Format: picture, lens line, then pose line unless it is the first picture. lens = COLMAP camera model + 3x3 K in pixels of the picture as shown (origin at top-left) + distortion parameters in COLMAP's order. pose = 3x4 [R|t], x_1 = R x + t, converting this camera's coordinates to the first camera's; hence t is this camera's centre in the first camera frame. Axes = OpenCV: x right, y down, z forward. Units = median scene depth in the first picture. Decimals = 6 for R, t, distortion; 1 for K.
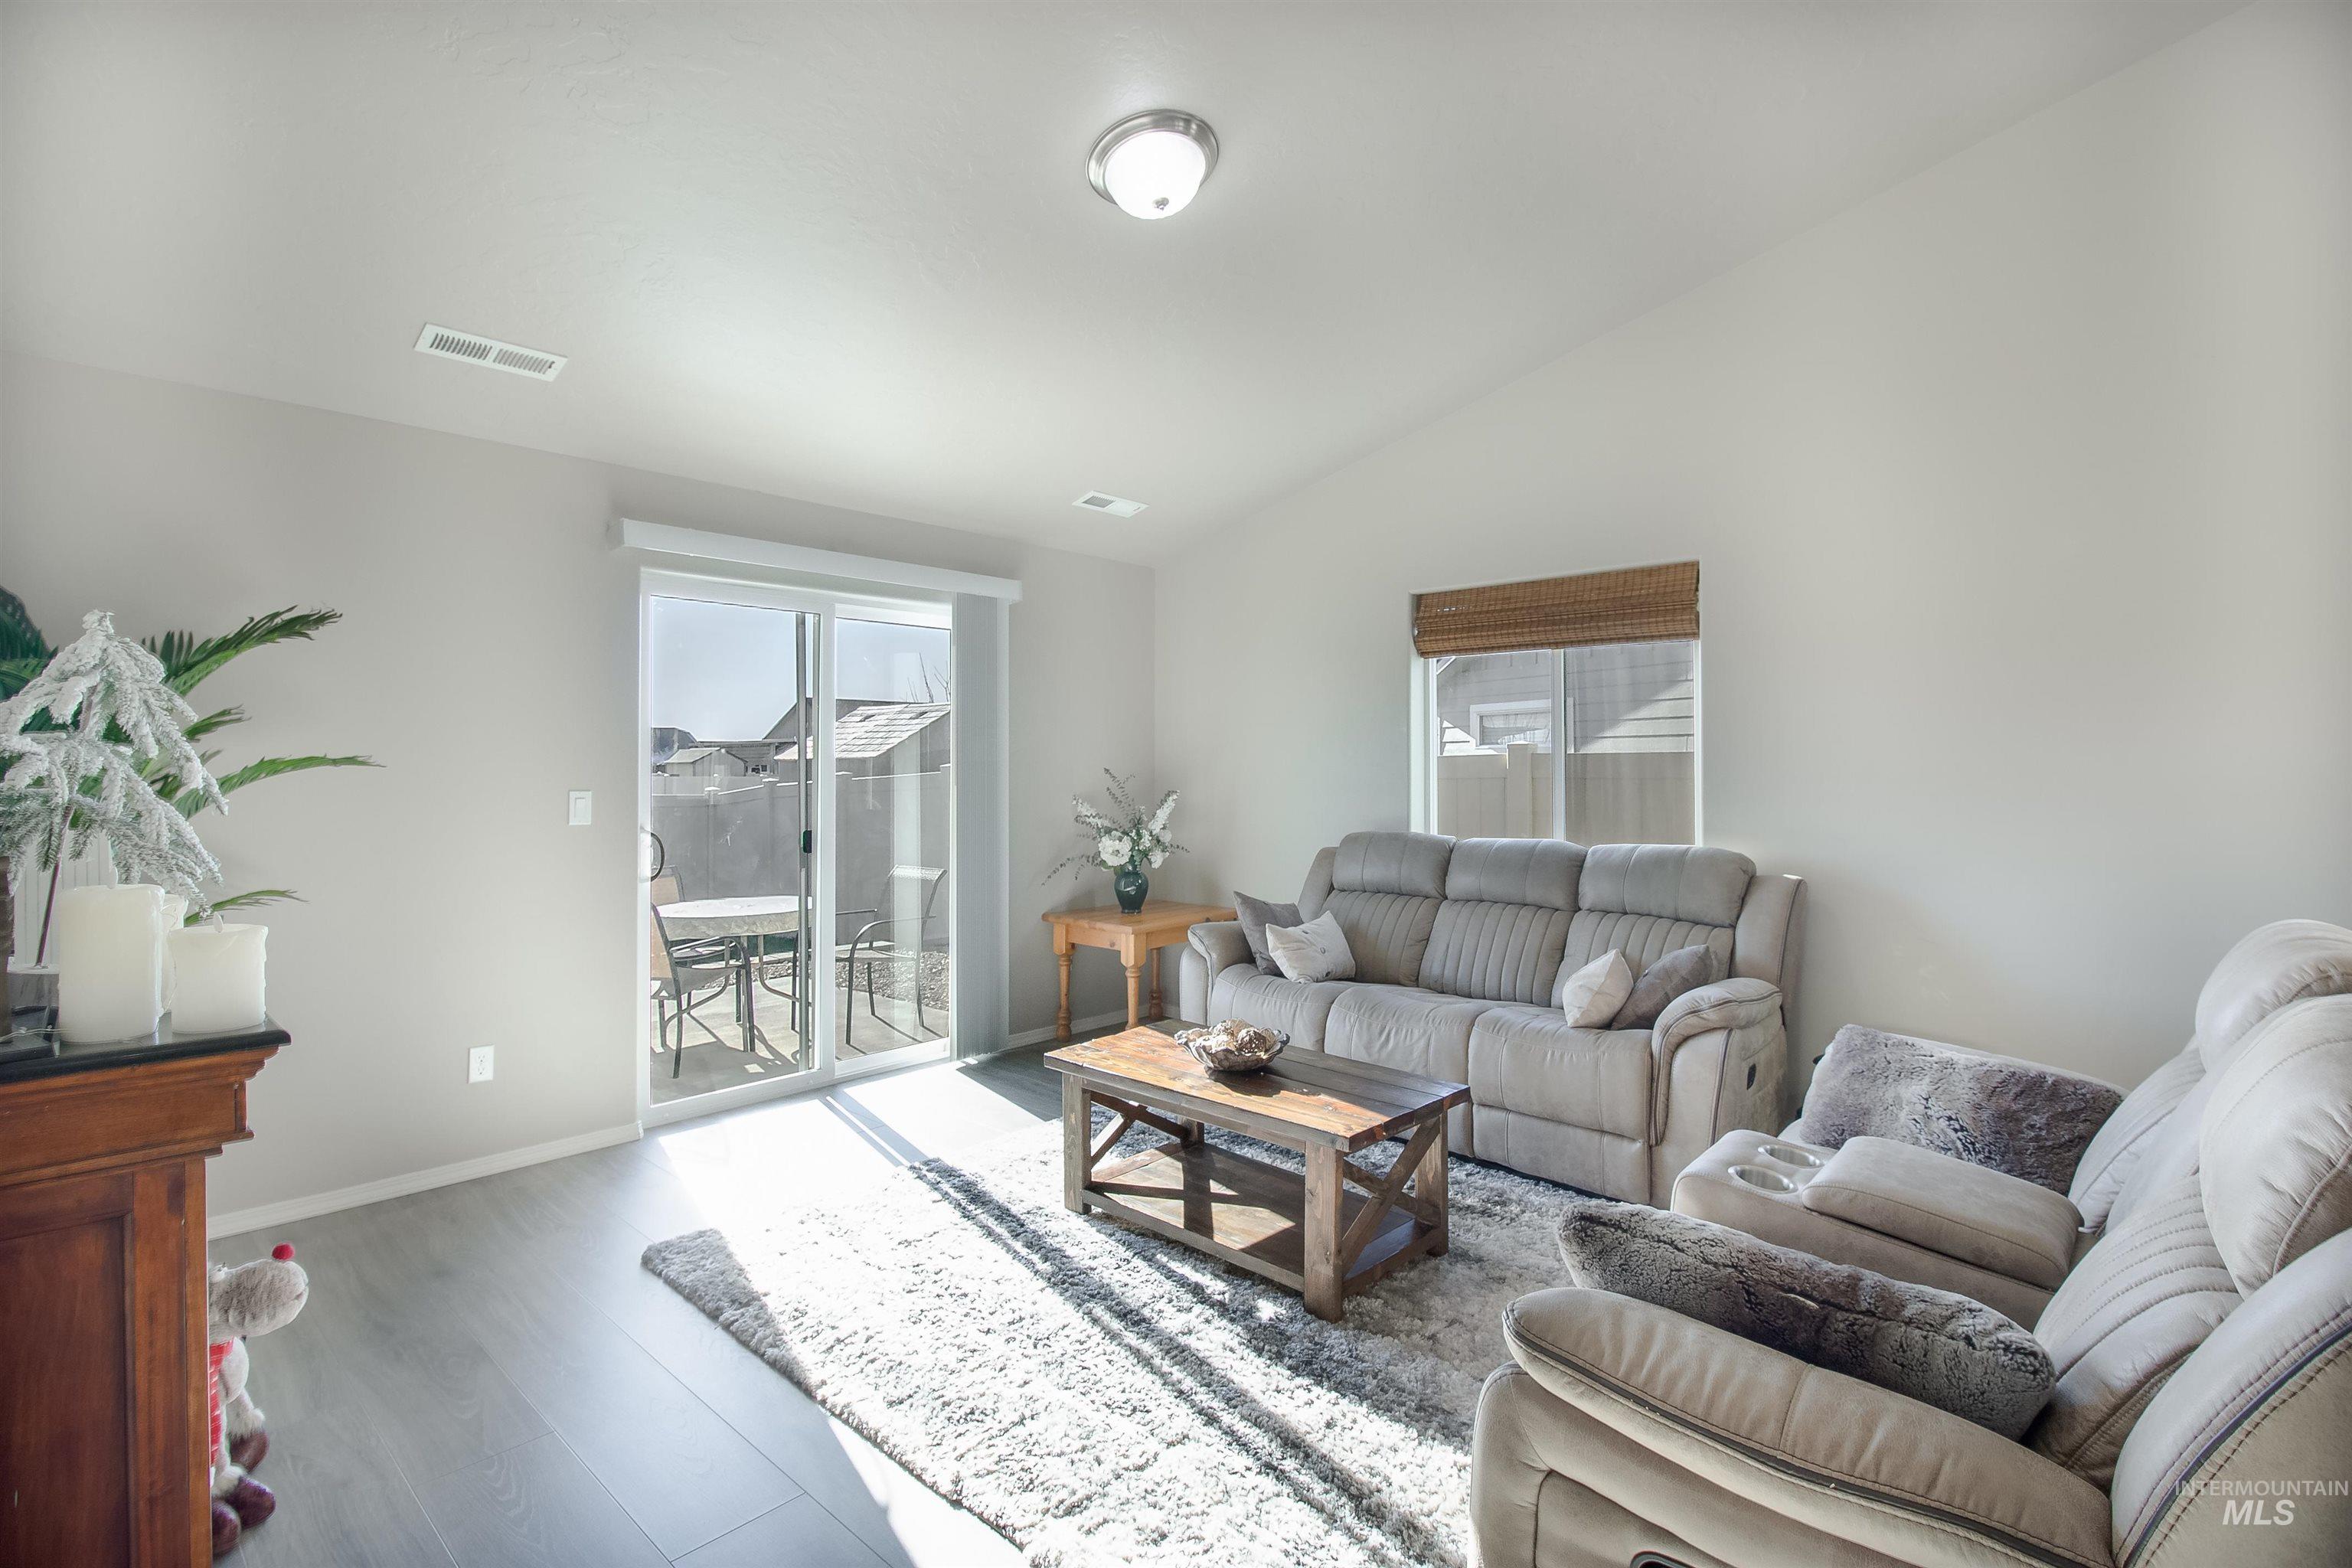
lens RADIAL K [[1085.3, 0, 1226.8], [0, 1085.3, 783.6], [0, 0, 1]] dist [-0.000006, -0.007175]
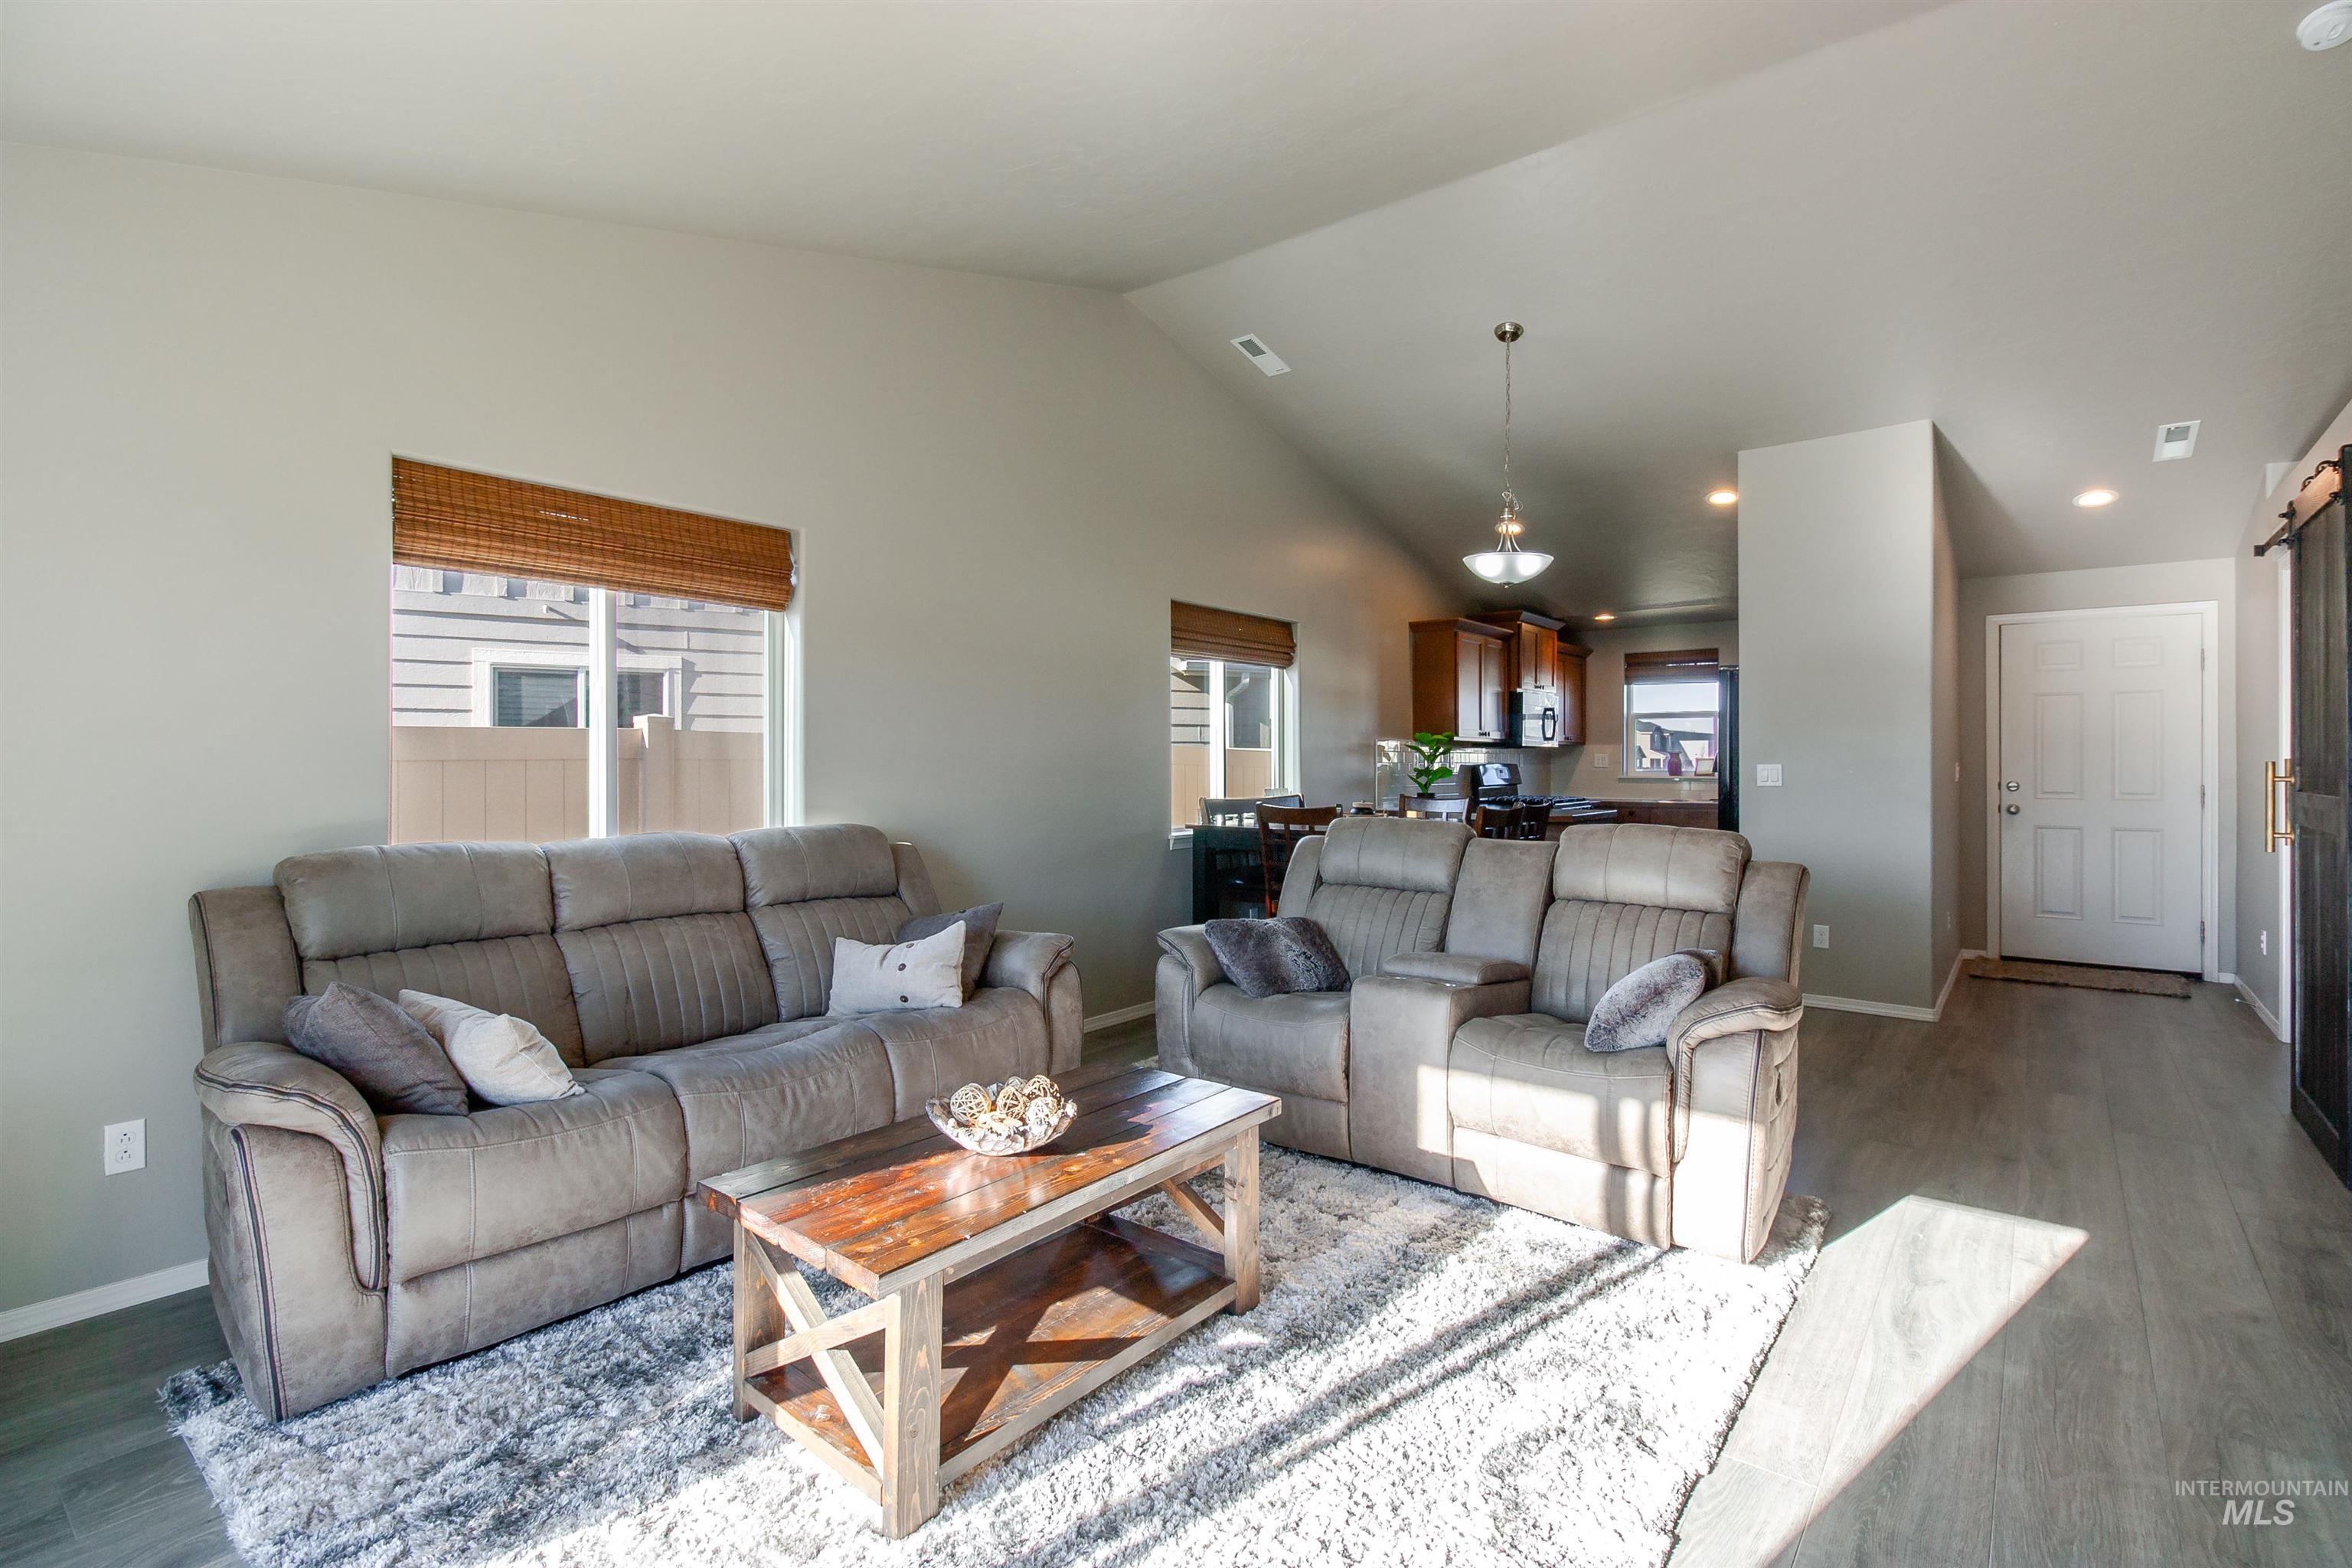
lens RADIAL K [[1085.3, 0, 1165.2], [0, 1085.3, 762.9], [0, 0, 1]] dist [-0.000006, -0.007175]
pose [[-0.041228, -0.001095, 0.999149, -0.764797], [0.011833, 0.999929, 0.001584, 0.006358], [-0.999080, 0.011888, -0.041212, 0.979170]]
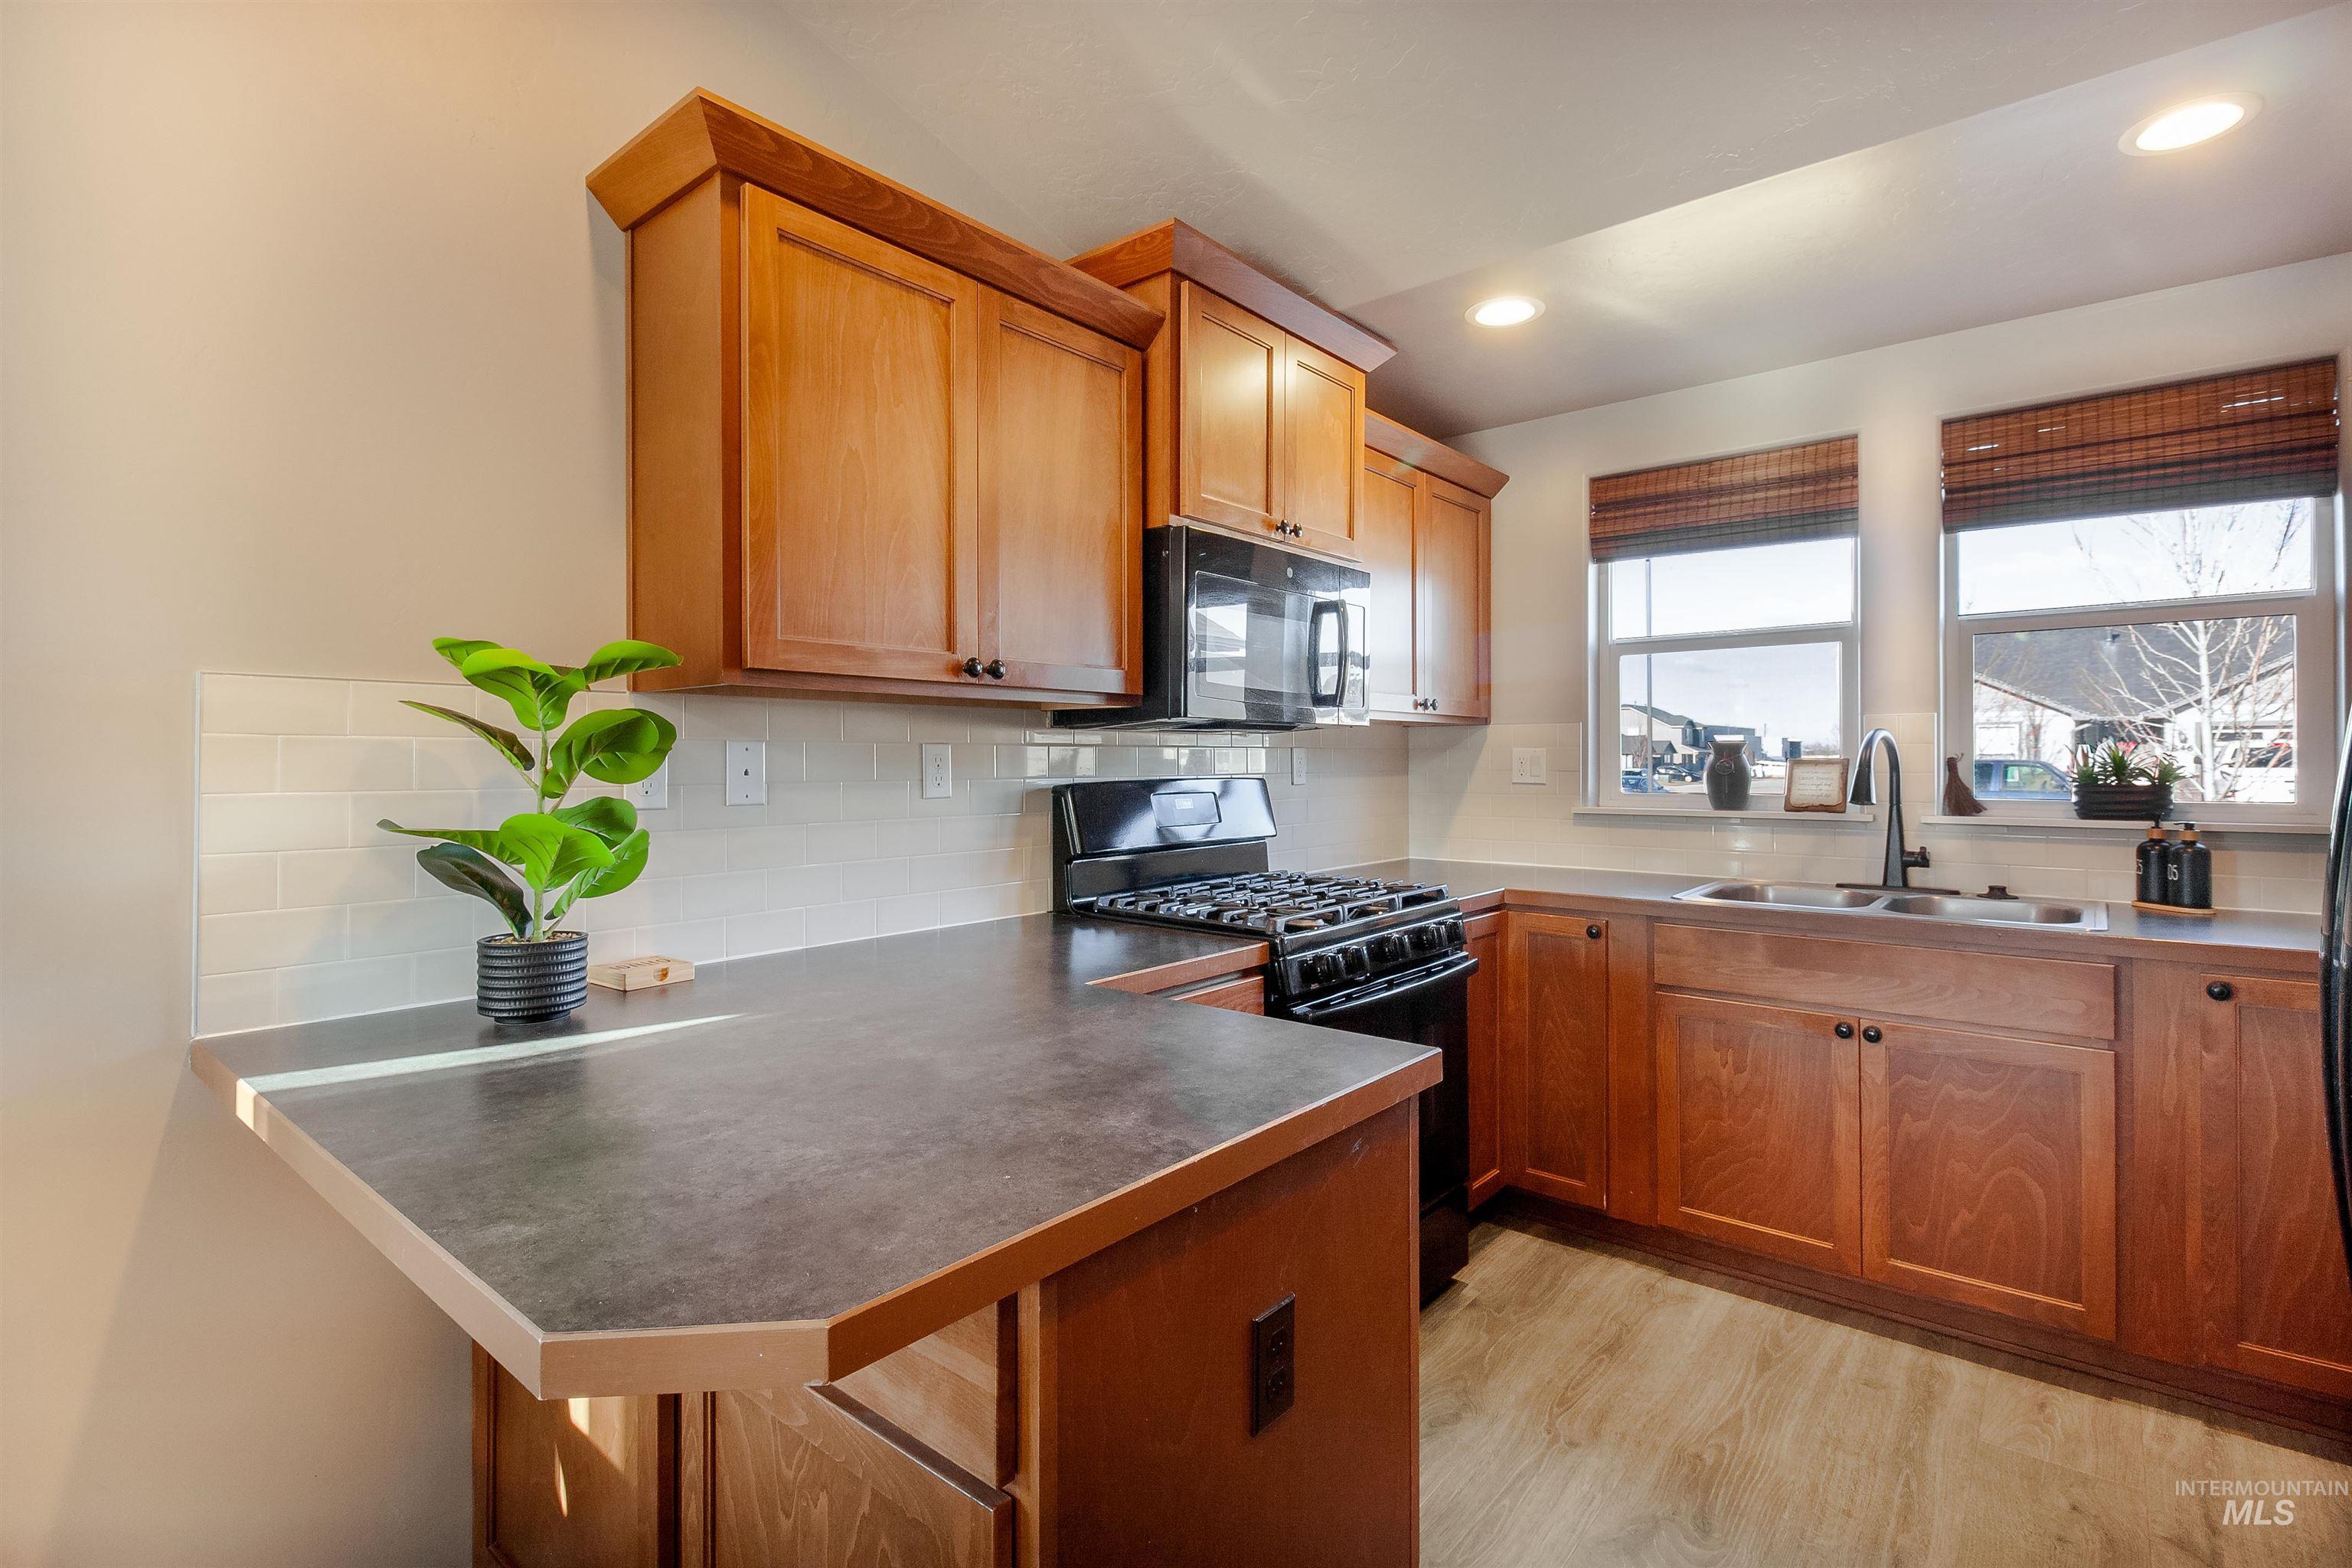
lens RADIAL K [[1085.3, 0, 1220.8], [0, 1085.3, 757.0], [0, 0, 1]] dist [-0.000006, -0.007175]
pose [[-0.048670, 0.001570, 0.998814, 1.169126], [0.011529, 0.999933, -0.001010, 0.007114], [-0.998748, 0.011467, -0.048685, -0.027229]]
